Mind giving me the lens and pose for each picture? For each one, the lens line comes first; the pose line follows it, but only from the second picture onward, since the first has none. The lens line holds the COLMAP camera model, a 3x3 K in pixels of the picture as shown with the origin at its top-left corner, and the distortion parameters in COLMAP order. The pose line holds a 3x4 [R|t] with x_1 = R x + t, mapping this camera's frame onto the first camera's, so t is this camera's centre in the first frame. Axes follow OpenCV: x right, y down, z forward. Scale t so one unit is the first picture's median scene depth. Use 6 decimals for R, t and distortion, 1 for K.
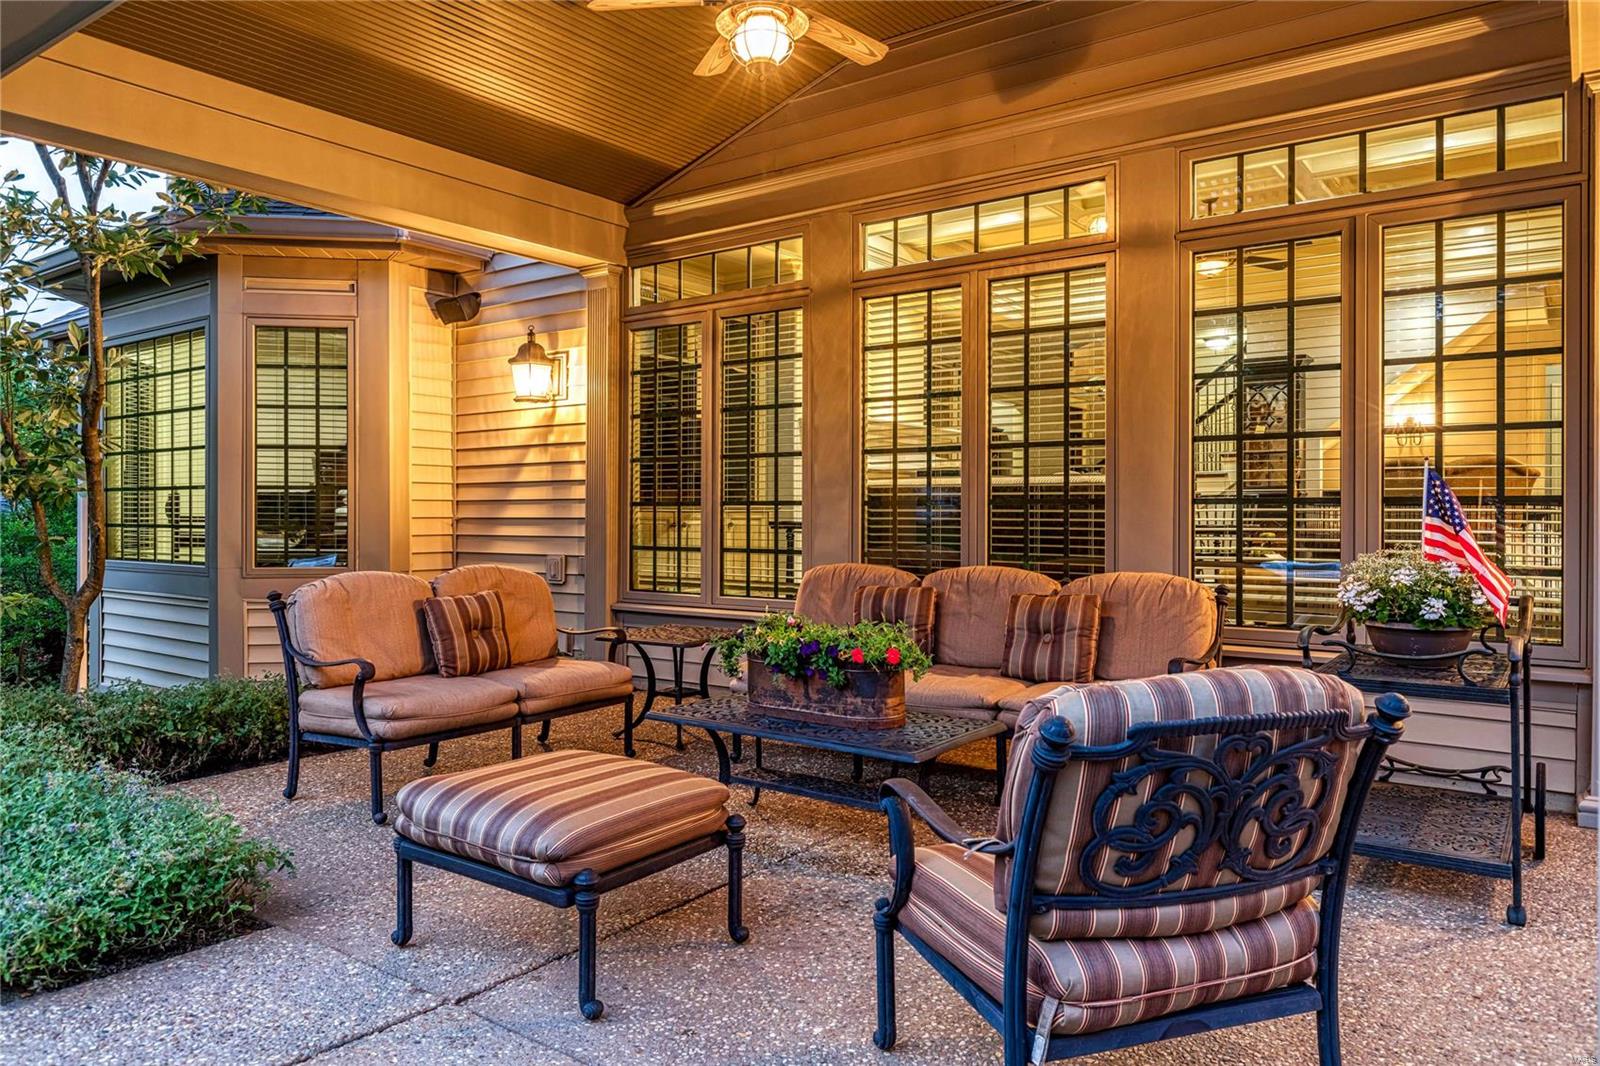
lens RADIAL K [[1067.9, 0, 800.0], [0, 1067.9, 533.0], [0, 0, 1]] dist [-0.025138, 0.001417]
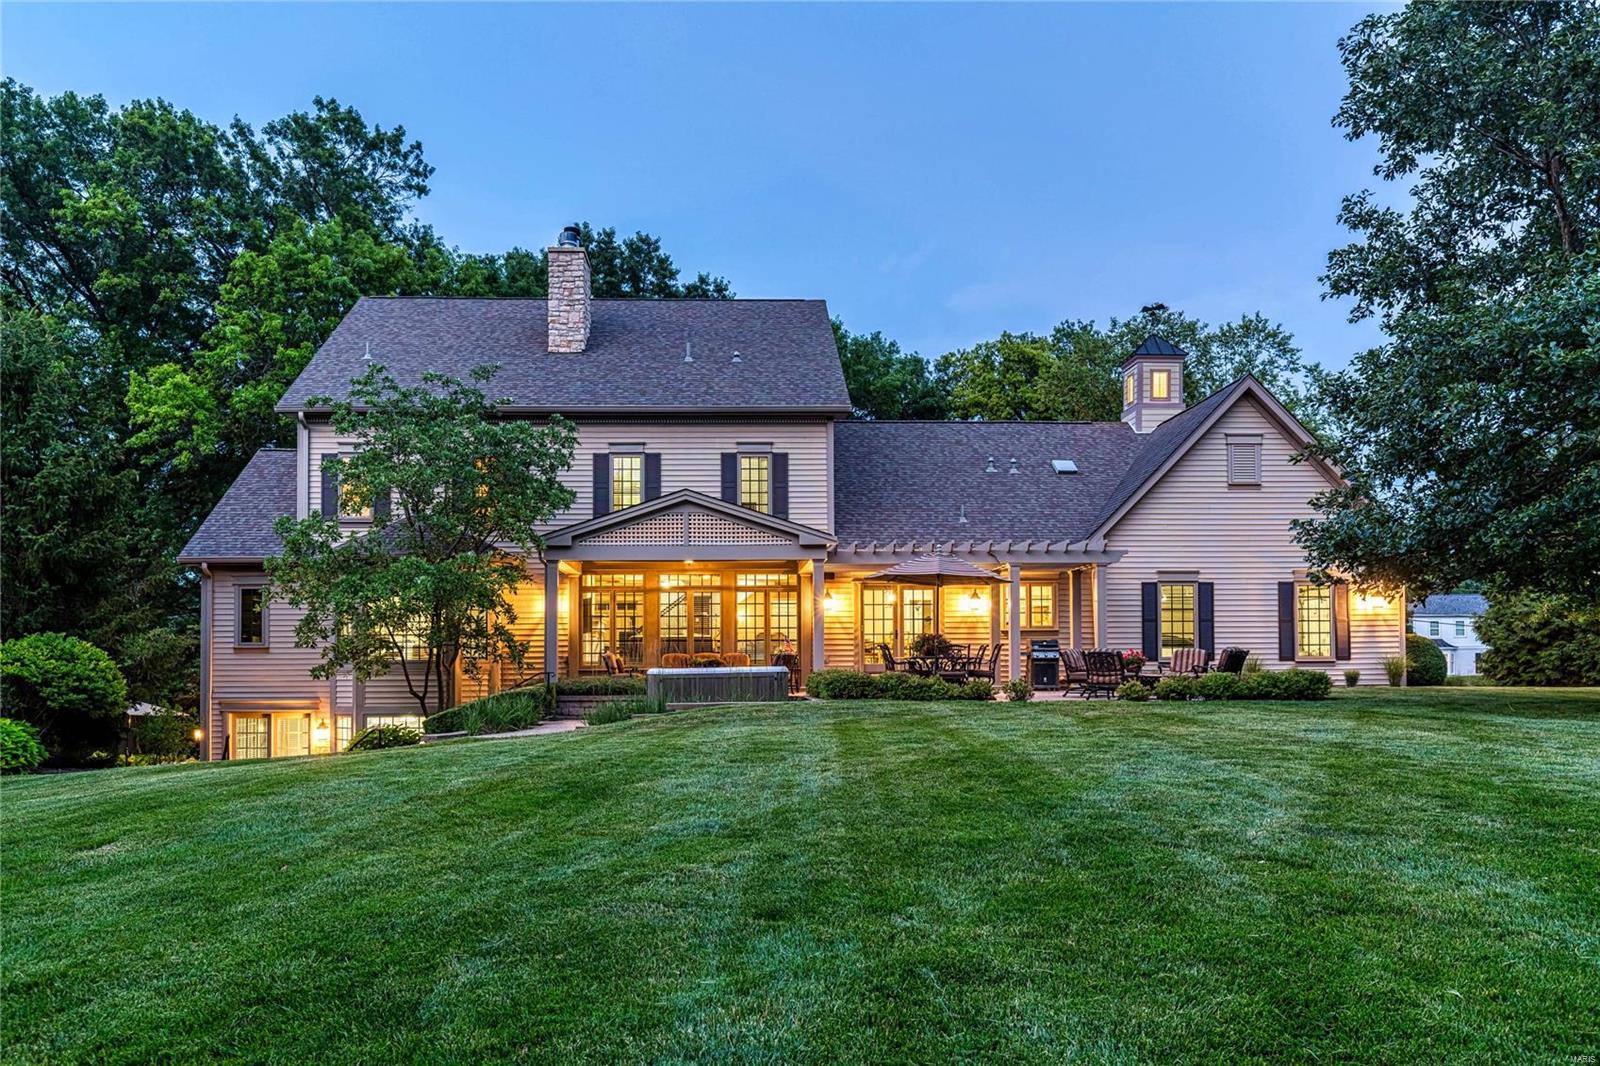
lens RADIAL K [[1303.7, 0, 744.9], [0, 1303.7, 654.8], [0, 0, 1]] dist [0.002831, -0.001935]
pose [[0.792102, 0.002684, 0.610383, -2.961510], [0.018722, 0.999413, -0.028691, 0.190110], [-0.610101, 0.034154, 0.791587, -3.435364]]
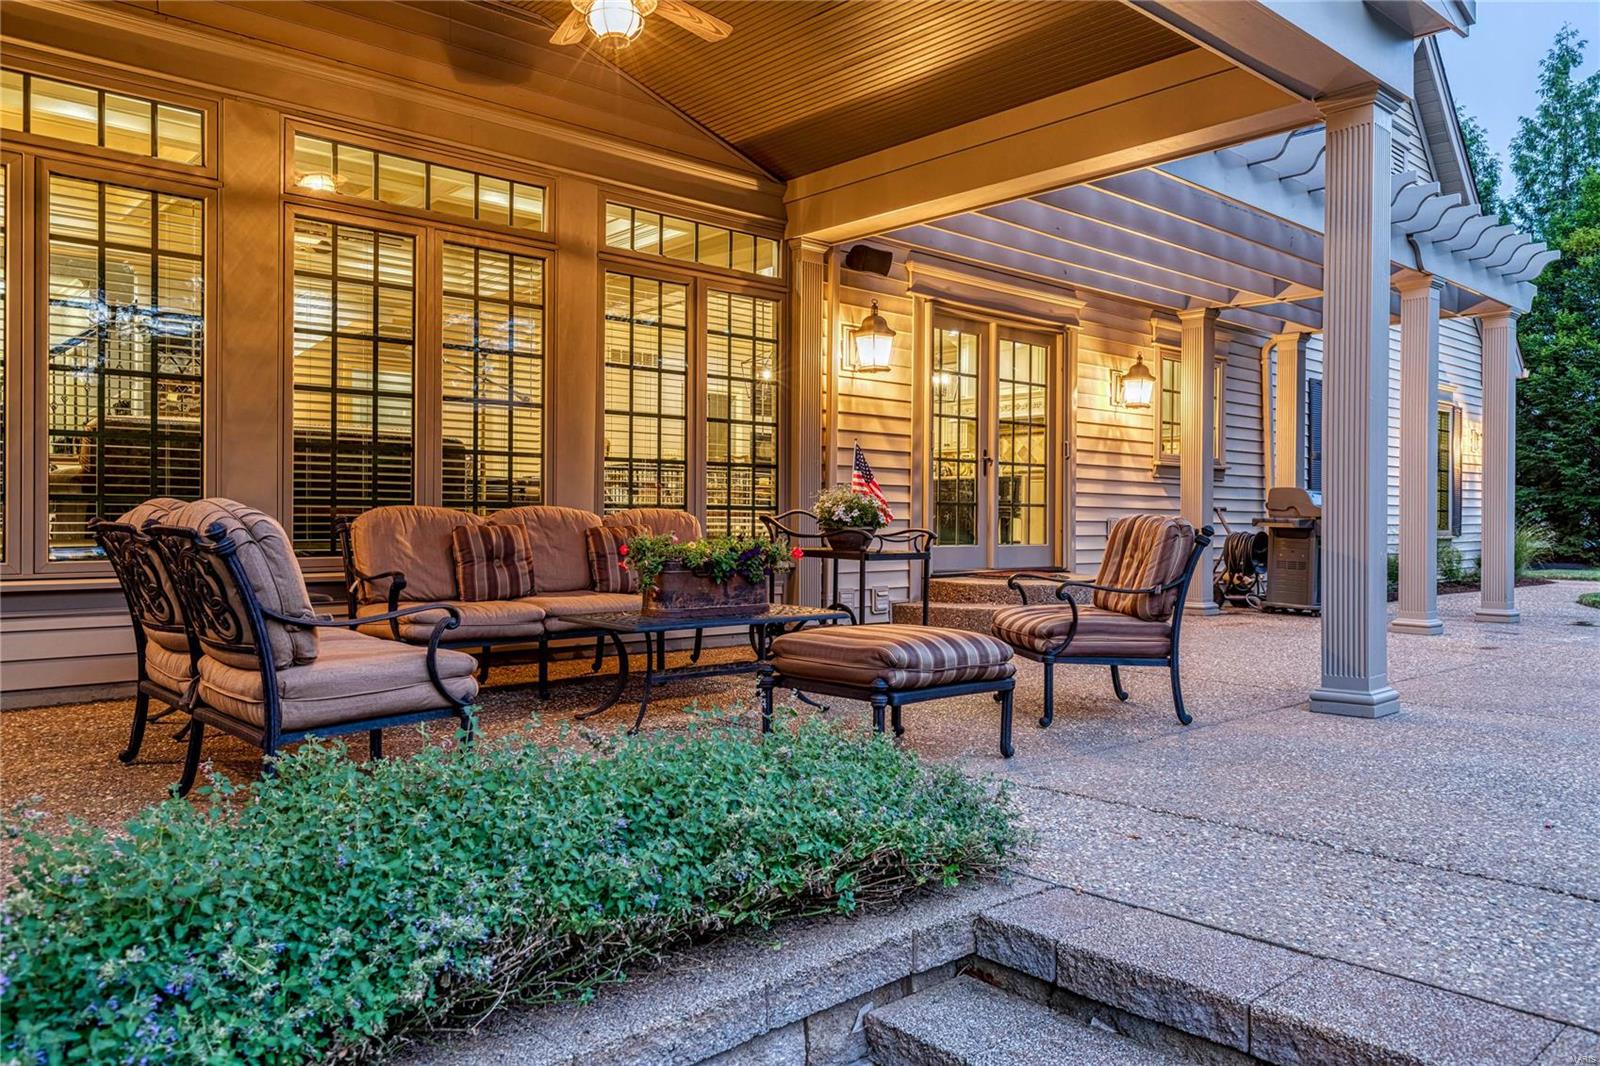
lens RADIAL K [[1146.4, 0, 800.0], [0, 1146.4, 533.0], [0, 0, 1]] dist [0.000650, -0.000291]
pose [[0.204478, -0.011332, 0.978806, -0.838720], [0.013249, 0.999873, 0.008808, 0.045045], [-0.978782, 0.011167, 0.204602, 0.410961]]
